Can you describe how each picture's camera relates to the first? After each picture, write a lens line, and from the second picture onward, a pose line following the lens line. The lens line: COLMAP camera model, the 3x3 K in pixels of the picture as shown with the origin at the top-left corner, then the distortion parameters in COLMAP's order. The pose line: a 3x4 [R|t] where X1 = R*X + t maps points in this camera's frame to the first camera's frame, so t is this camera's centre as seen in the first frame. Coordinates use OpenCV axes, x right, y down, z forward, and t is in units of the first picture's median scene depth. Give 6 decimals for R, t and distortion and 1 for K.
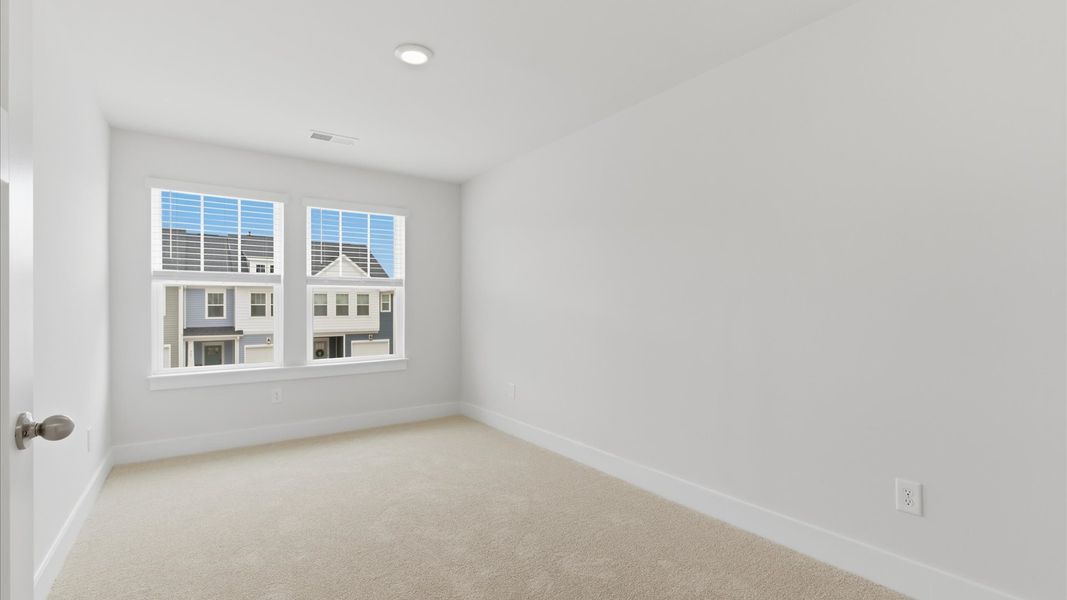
lens RADIAL K [[487.9, 0, 533.5], [0, 487.9, 300.0], [0, 0, 1]] dist [0.000599, 0.000050]
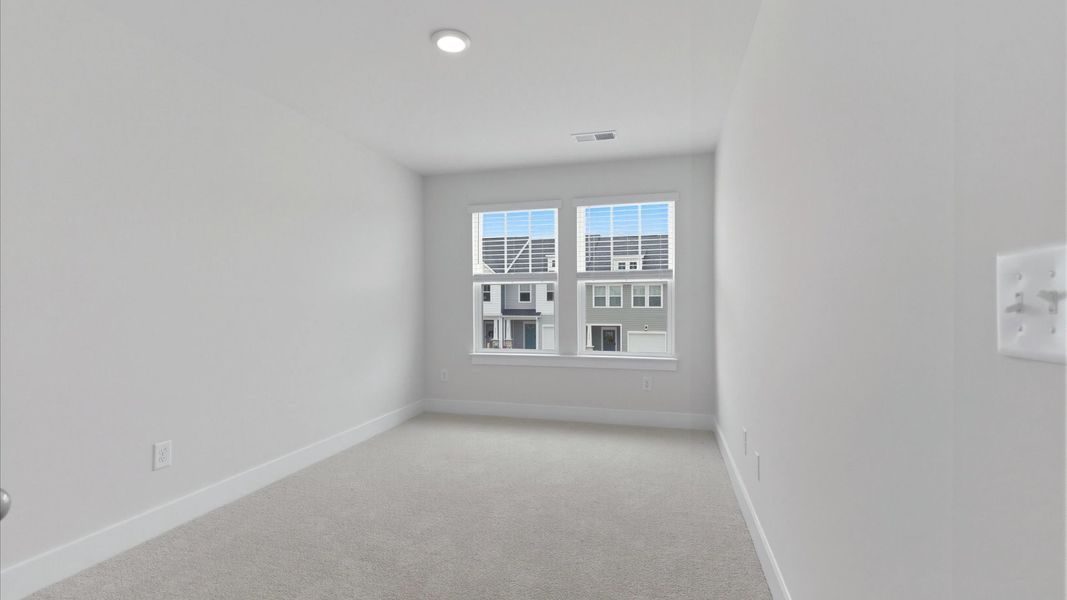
lens RADIAL K [[487.9, 0, 533.5], [0, 487.9, 300.0], [0, 0, 1]] dist [0.000599, 0.000050]
pose [[0.614023, -0.002988, -0.789282, 0.288005], [0.015377, 0.999848, 0.008177, 0.001038], [0.789138, -0.017158, 0.613976, 0.240436]]
